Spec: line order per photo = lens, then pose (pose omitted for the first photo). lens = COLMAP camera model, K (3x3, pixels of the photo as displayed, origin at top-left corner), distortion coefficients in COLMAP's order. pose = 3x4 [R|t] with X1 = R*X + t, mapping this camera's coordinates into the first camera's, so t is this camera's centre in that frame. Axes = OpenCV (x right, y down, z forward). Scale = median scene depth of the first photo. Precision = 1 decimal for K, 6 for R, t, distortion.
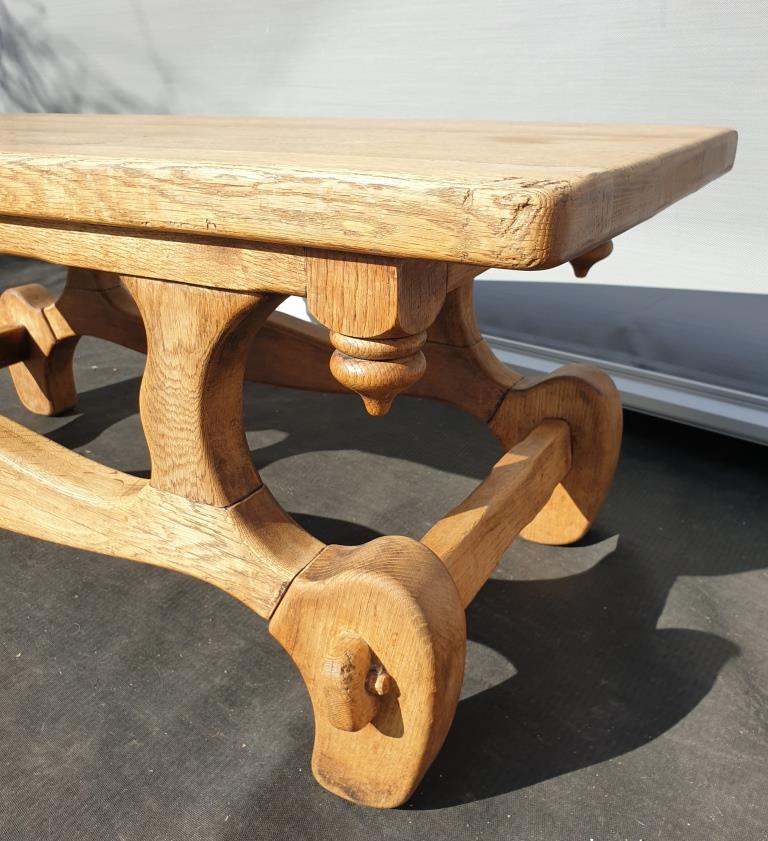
lens RADIAL K [[780.8, 0, 385.3], [0, 780.8, 402.3], [0, 0, 1]] dist [0.081735, -0.244895]
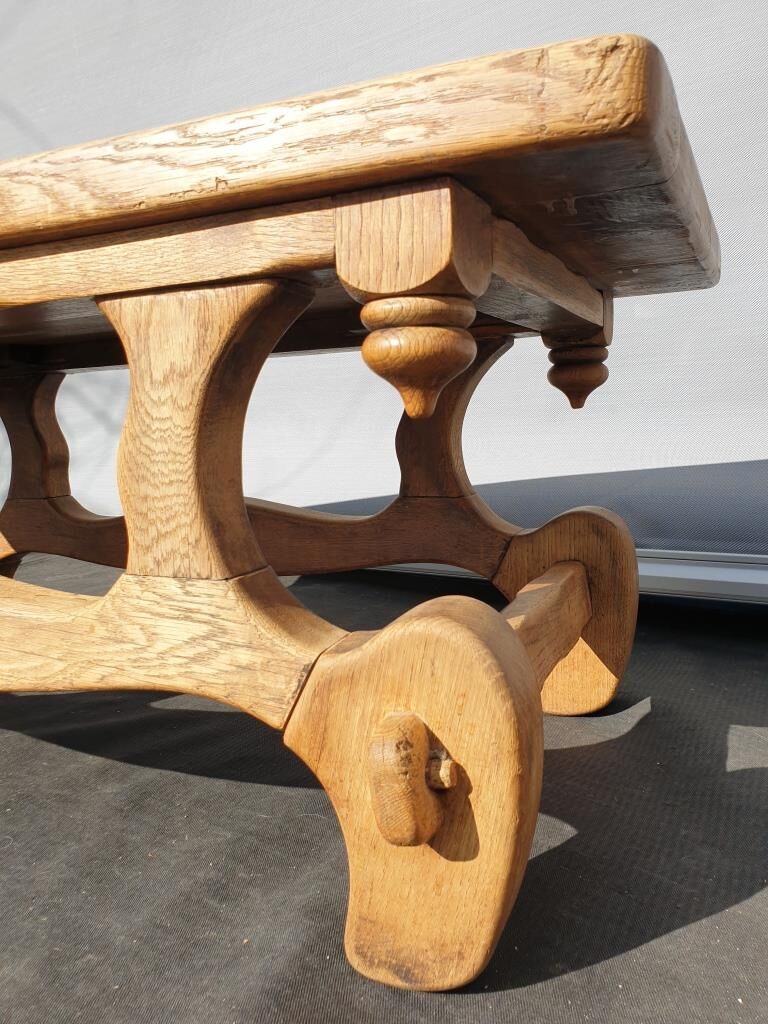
lens RADIAL K [[781.0, 0, 390.7], [0, 781.0, 517.7], [0, 0, 1]] dist [0.010982, -0.000875]
pose [[0.994265, -0.048110, 0.095516, -0.109216], [0.070622, 0.966039, -0.248559, 0.280952], [-0.080314, 0.253879, 0.963896, 0.203004]]
